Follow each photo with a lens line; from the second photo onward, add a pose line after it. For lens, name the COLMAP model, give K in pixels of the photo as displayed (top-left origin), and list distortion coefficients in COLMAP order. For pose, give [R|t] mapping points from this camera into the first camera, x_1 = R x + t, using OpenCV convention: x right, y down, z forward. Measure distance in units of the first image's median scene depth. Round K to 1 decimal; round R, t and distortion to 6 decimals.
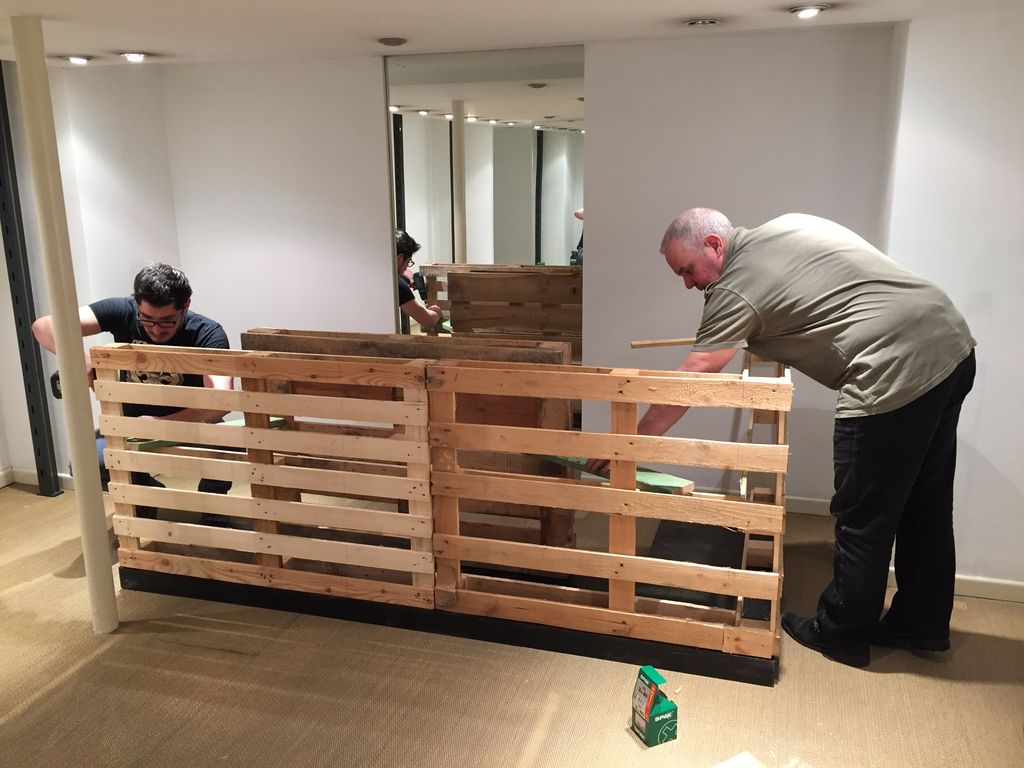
lens RADIAL K [[874.7, 0, 512.0], [0, 874.7, 384.0], [0, 0, 1]] dist [0.087752, -0.125611]
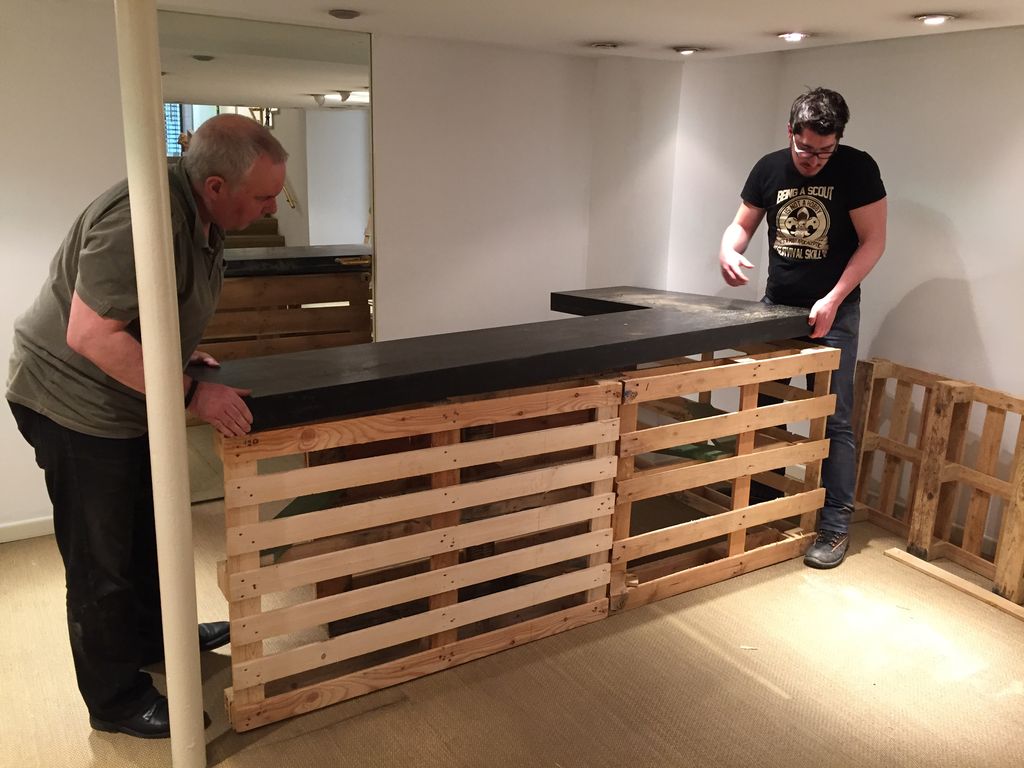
lens RADIAL K [[874.7, 0, 512.0], [0, 874.7, 384.0], [0, 0, 1]] dist [0.087752, -0.125611]
pose [[0.648413, -0.160967, 0.744077, -0.901153], [0.135049, 0.986210, 0.095662, -0.126610], [-0.749215, 0.038458, 0.661210, 0.405971]]
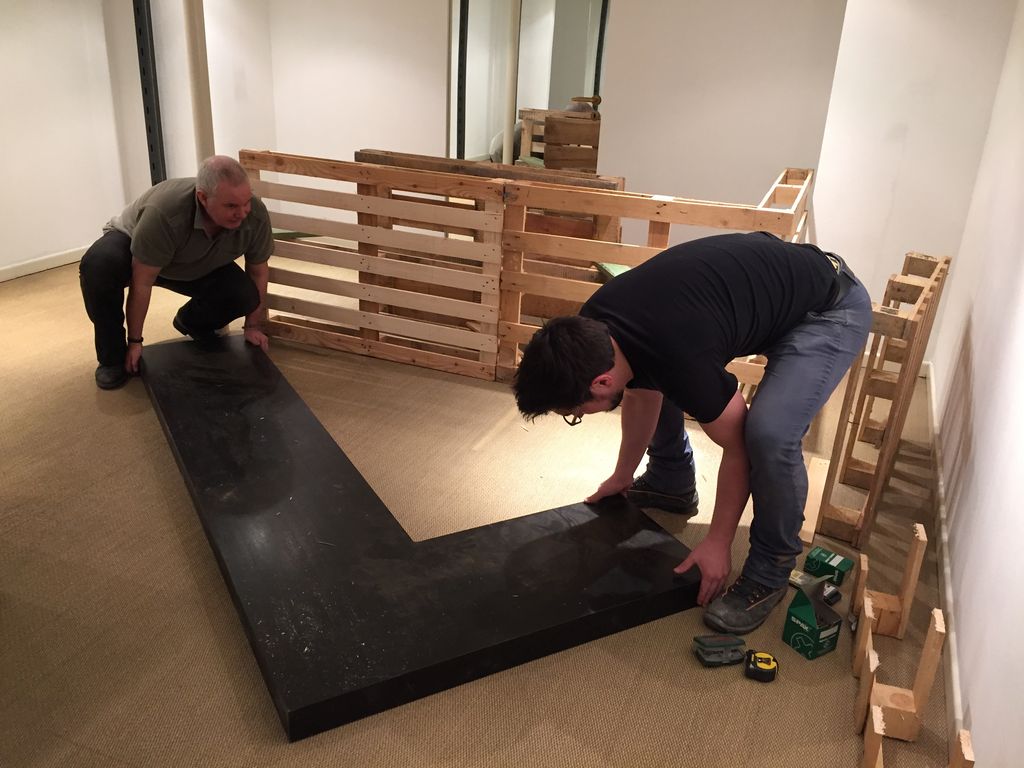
lens RADIAL K [[904.6, 0, 497.0], [0, 904.6, 369.8], [0, 0, 1]] dist [0.072213, -0.004809]
pose [[0.990415, 0.099980, -0.095298, 0.037950], [-0.087337, 0.987832, 0.128685, 0.073731], [0.107005, -0.119128, 0.987096, -0.288764]]
